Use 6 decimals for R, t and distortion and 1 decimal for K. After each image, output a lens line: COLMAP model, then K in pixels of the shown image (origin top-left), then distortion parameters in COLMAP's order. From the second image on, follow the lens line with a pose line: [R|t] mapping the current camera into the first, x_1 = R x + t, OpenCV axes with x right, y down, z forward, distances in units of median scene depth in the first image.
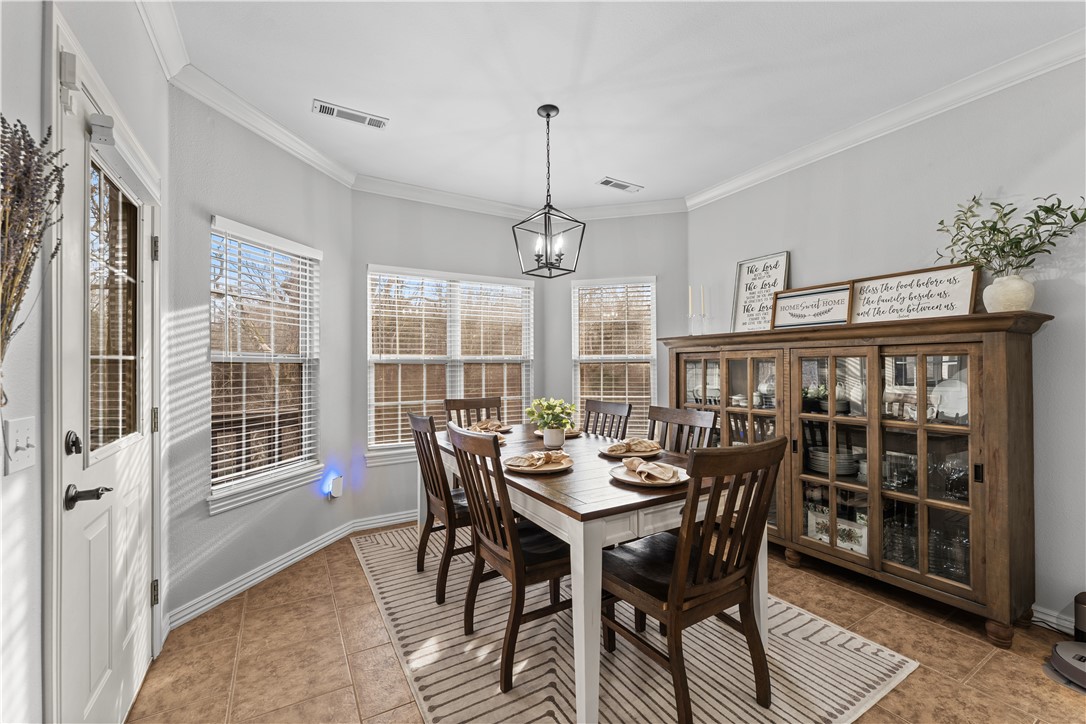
lens RADIAL K [[441.5, 0, 532.5], [0, 441.5, 358.3], [0, 0, 1]] dist [-0.001660, -0.000165]
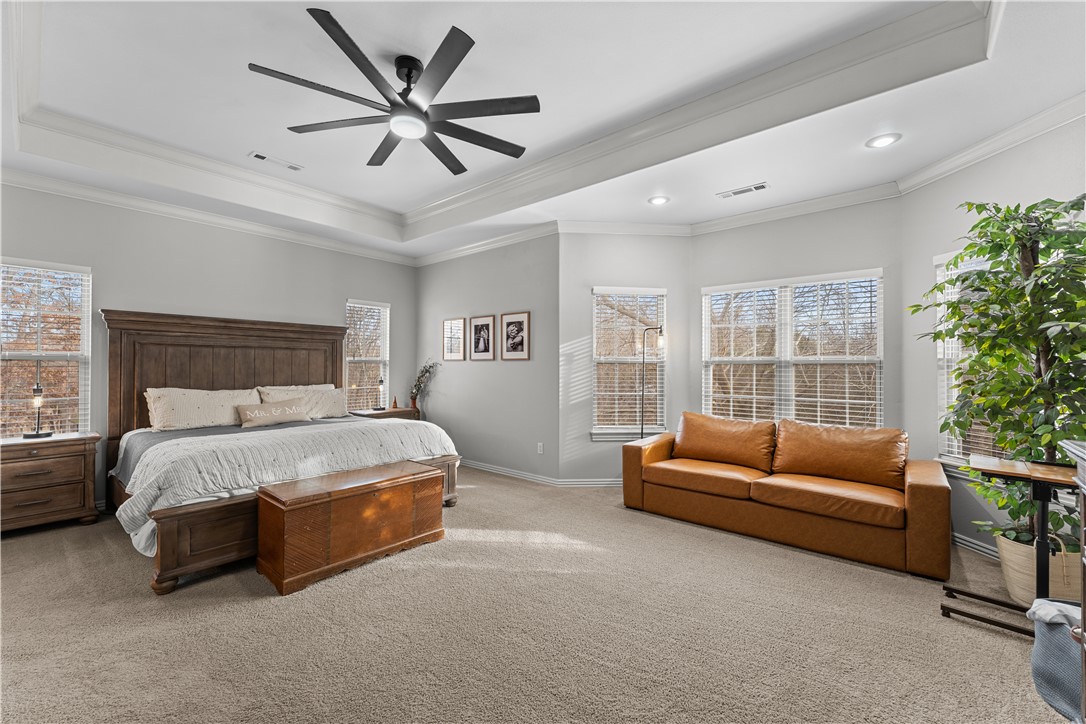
lens RADIAL K [[441.5, 0, 535.8], [0, 441.5, 365.9], [0, 0, 1]] dist [-0.001660, -0.000165]
pose [[0.338907, 0.006817, -0.940795, 0.922596], [0.008884, 0.999906, 0.010446, -0.000066], [0.940778, -0.011898, 0.338815, 0.095956]]
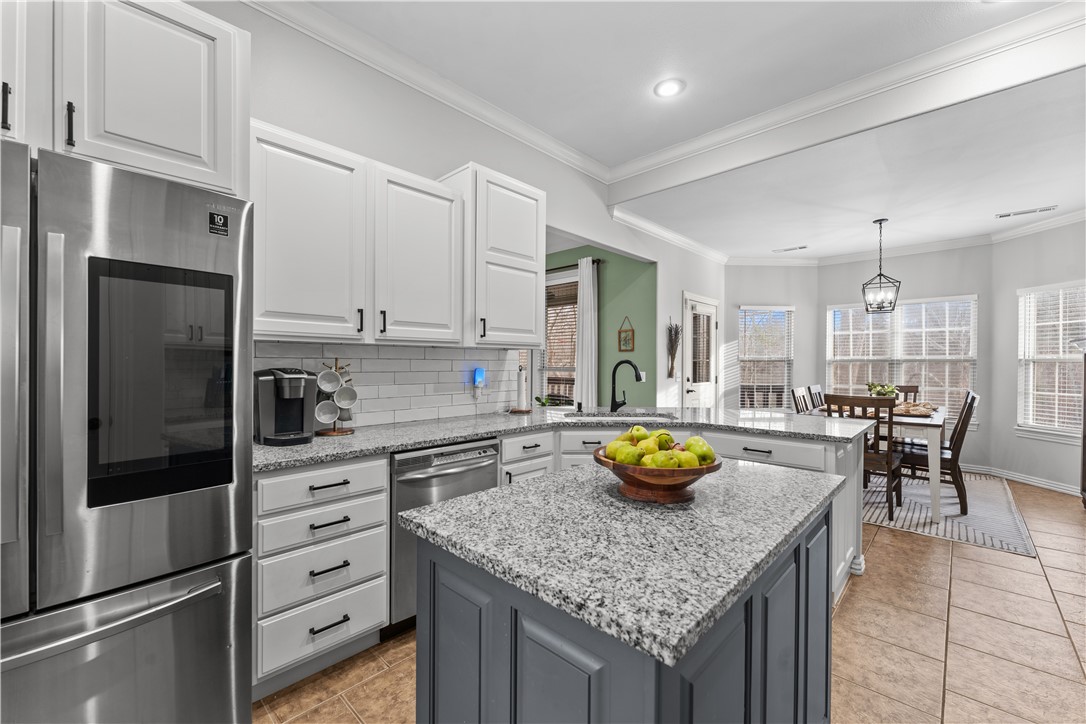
lens RADIAL K [[441.5, 0, 542.3], [0, 441.5, 364.8], [0, 0, 1]] dist [-0.001660, -0.000165]
pose [[0.280770, 0.014883, -0.959660, 1.315374], [0.013361, 0.999722, 0.019413, -0.032585], [0.959682, -0.018273, 0.280493, -0.784473]]
